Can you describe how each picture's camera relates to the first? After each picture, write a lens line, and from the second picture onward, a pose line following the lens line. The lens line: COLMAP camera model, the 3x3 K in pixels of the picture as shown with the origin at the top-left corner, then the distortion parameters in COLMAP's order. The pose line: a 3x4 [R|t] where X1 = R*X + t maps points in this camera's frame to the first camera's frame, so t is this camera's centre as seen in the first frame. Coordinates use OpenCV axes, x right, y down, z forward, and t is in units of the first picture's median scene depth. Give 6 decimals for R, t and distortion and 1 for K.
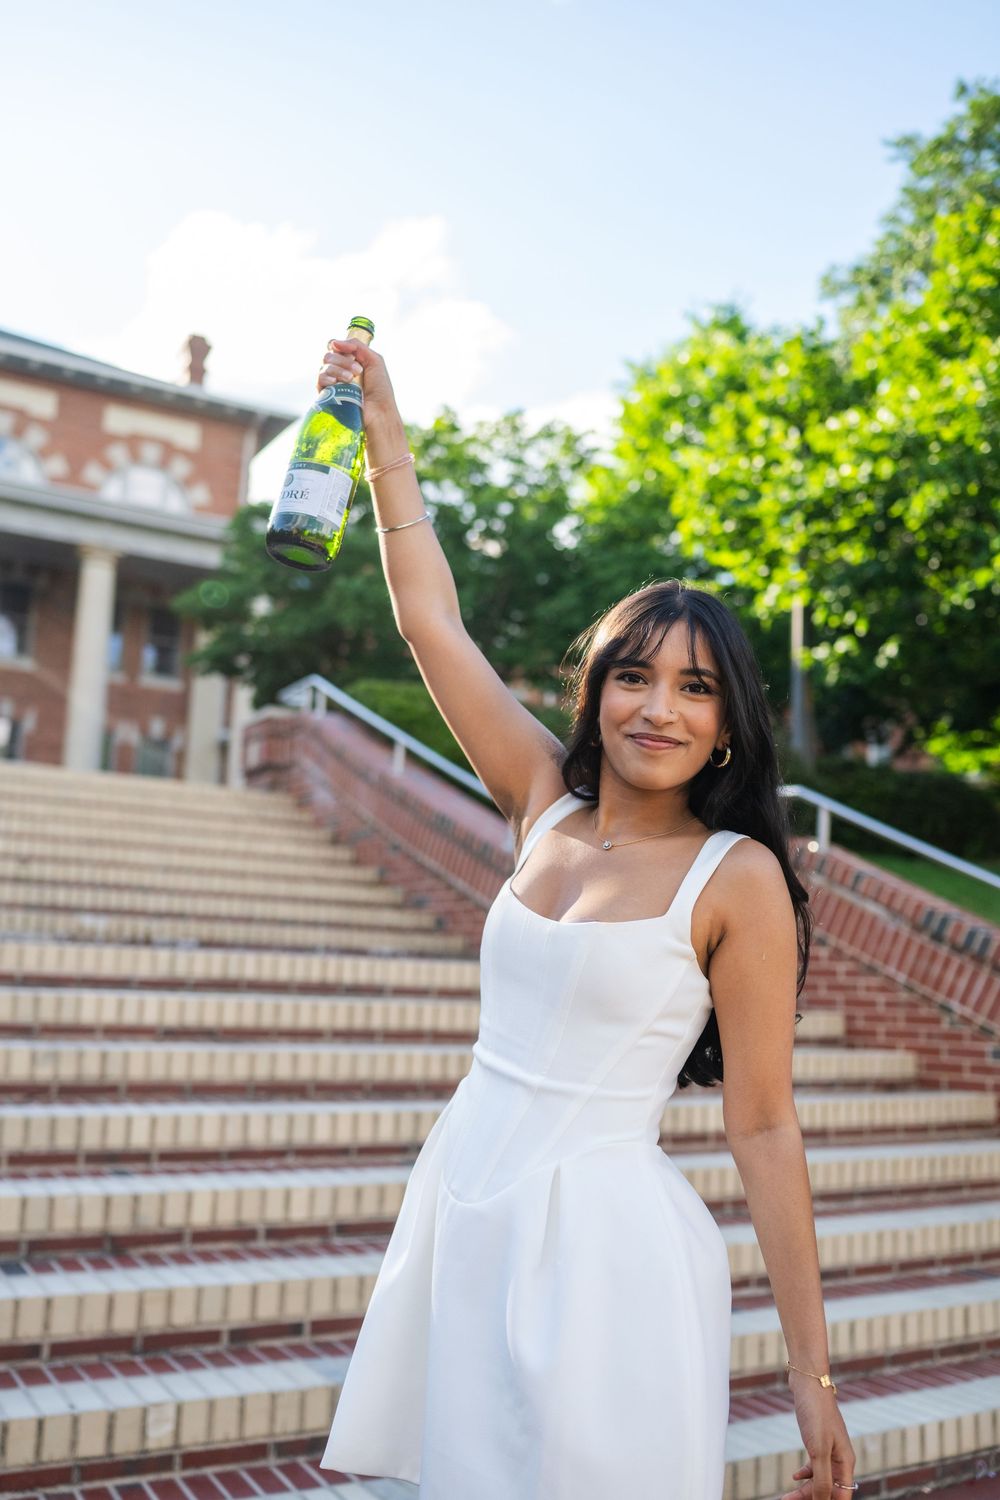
lens RADIAL K [[1455.2, 0, 500.0], [0, 1455.2, 750.0], [0, 0, 1]] dist [0.013680, 0.013415]
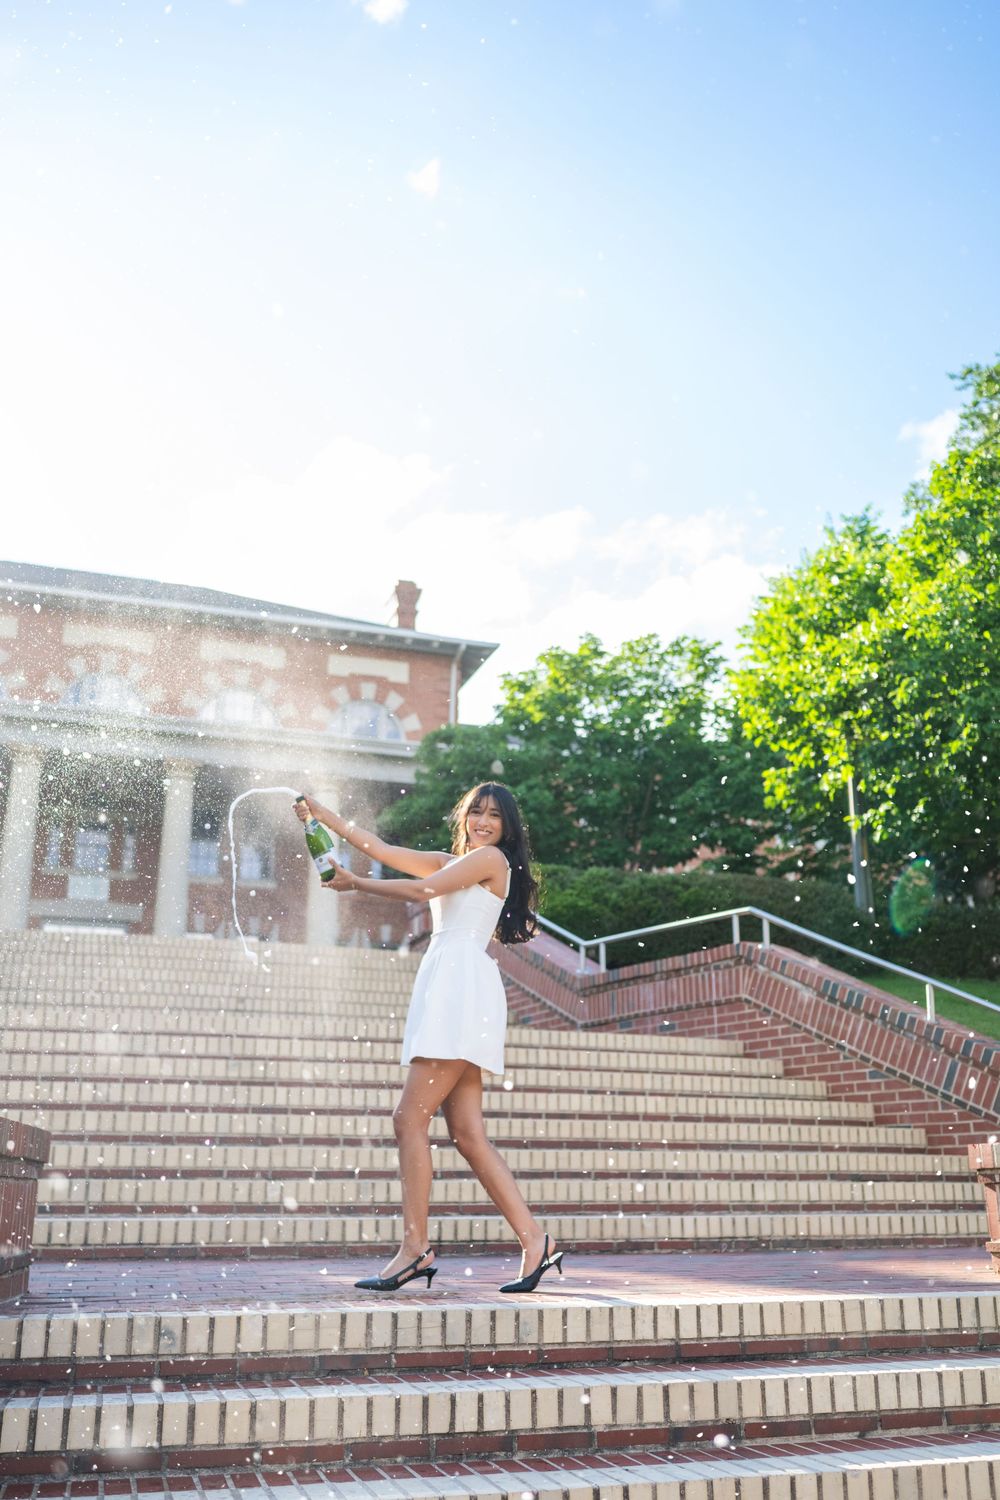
lens RADIAL K [[1585.9, 0, 500.0], [0, 1585.9, 750.0], [0, 0, 1]] dist [-0.011812, -0.025079]
pose [[0.980395, -0.084574, -0.177968, 0.173203], [0.059124, 0.987848, -0.143738, 0.056909], [0.187962, 0.130398, 0.973482, -0.393997]]
